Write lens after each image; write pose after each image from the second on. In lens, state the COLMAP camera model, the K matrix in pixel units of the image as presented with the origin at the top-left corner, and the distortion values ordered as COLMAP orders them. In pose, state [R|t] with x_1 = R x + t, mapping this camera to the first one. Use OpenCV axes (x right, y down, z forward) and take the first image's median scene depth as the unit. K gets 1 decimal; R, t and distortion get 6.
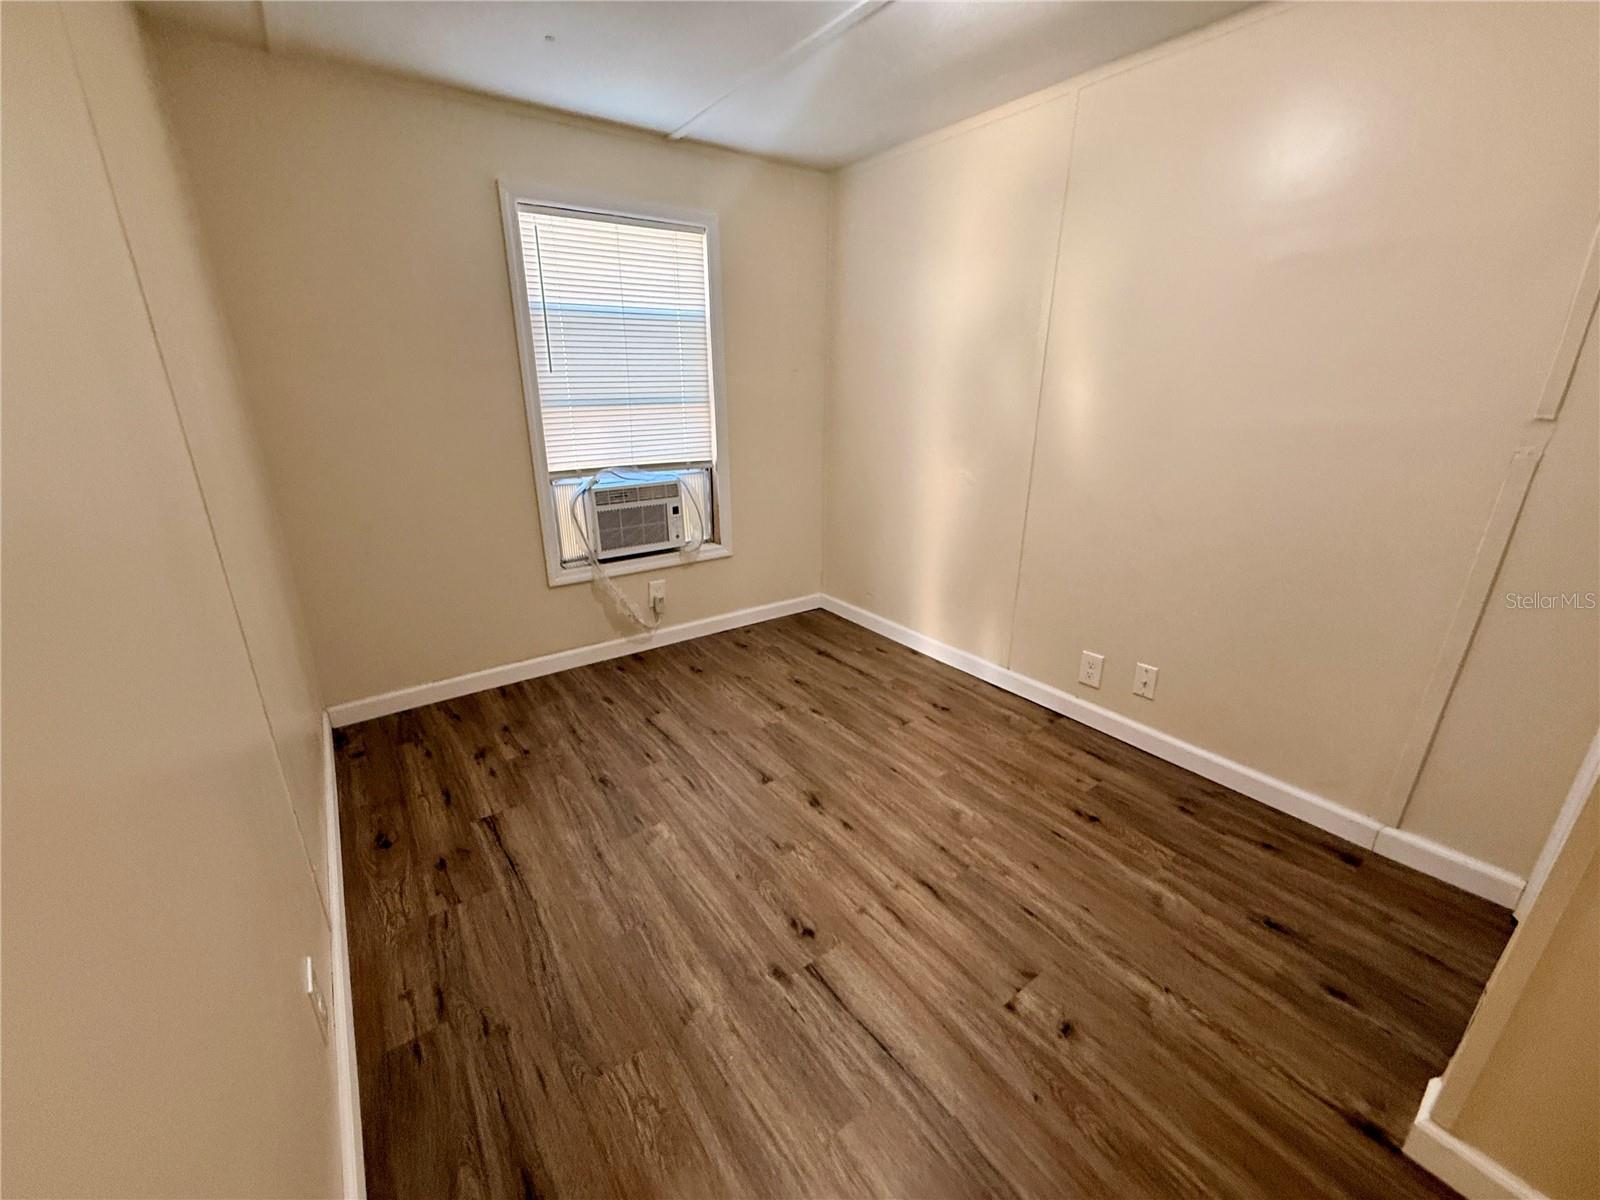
lens RADIAL K [[642.5, 0, 797.6], [0, 642.5, 598.7], [0, 0, 1]] dist [0.000985, -0.000176]
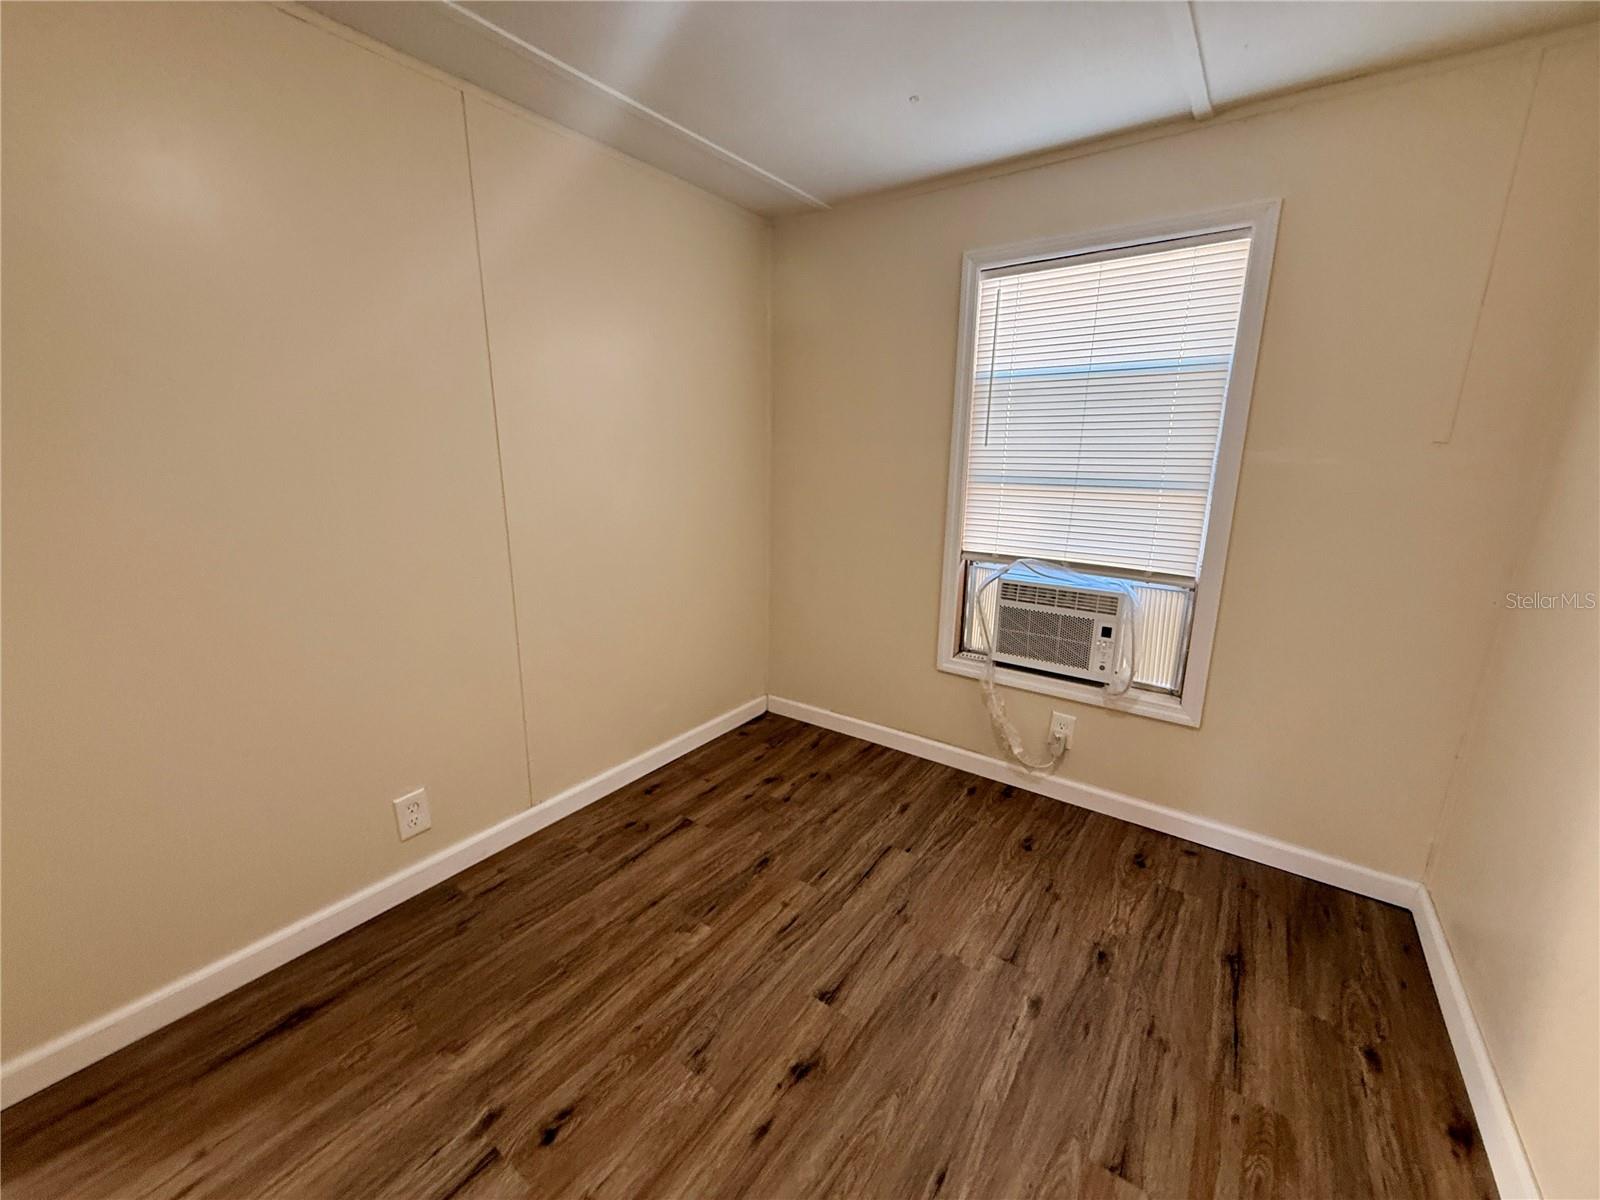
lens RADIAL K [[642.5, 0, 797.6], [0, 642.5, 598.7], [0, 0, 1]] dist [0.000985, -0.000176]
pose [[0.313901, 0.225489, -0.922291, 0.416833], [-0.315670, 0.940915, 0.122604, -0.178187], [0.895443, 0.252654, 0.366534, 0.490786]]
